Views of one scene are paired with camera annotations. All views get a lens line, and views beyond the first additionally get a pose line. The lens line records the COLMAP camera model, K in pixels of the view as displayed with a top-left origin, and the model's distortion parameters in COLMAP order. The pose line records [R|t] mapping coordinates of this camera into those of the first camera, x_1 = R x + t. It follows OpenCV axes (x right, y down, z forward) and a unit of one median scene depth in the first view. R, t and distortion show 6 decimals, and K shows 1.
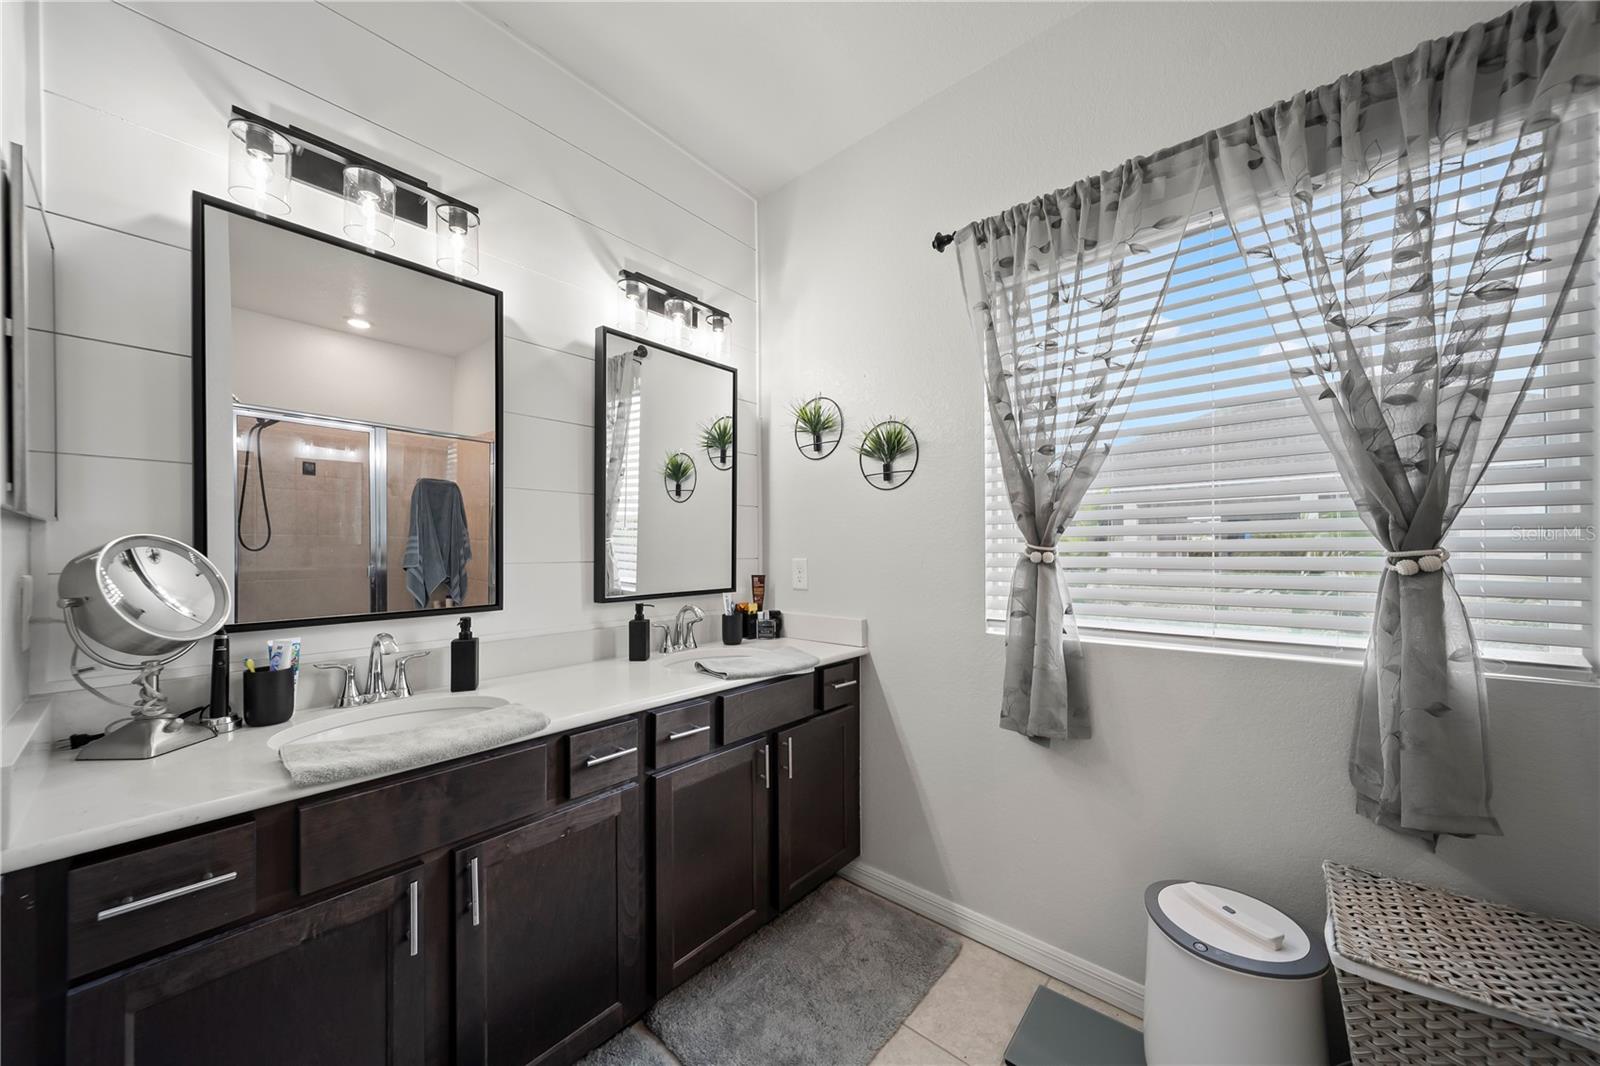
lens RADIAL K [[563.3, 0, 799.1], [0, 563.3, 547.5], [0, 0, 1]] dist [0.001018, -0.000116]
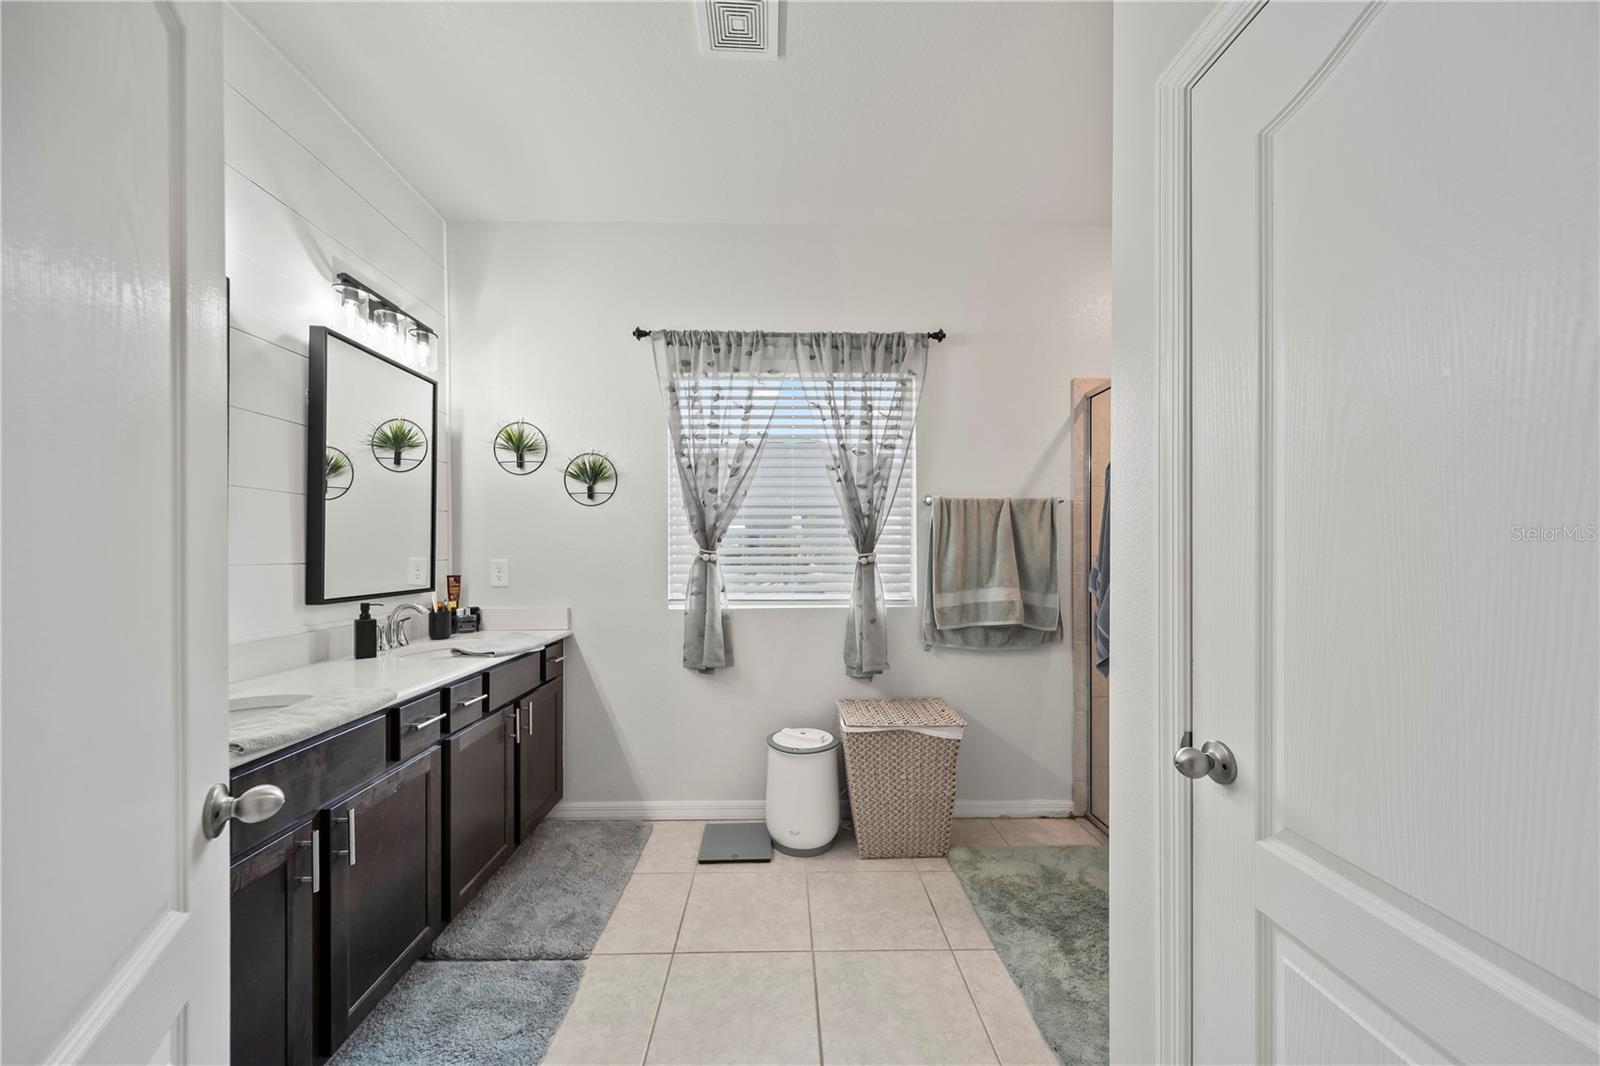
lens RADIAL K [[563.3, 0, 799.1], [0, 563.3, 547.5], [0, 0, 1]] dist [0.001018, -0.000116]
pose [[0.738838, 0.007736, 0.673839, -0.461480], [-0.006321, 0.999970, -0.004550, -0.004429], [-0.673854, -0.000897, 0.738864, -0.357980]]
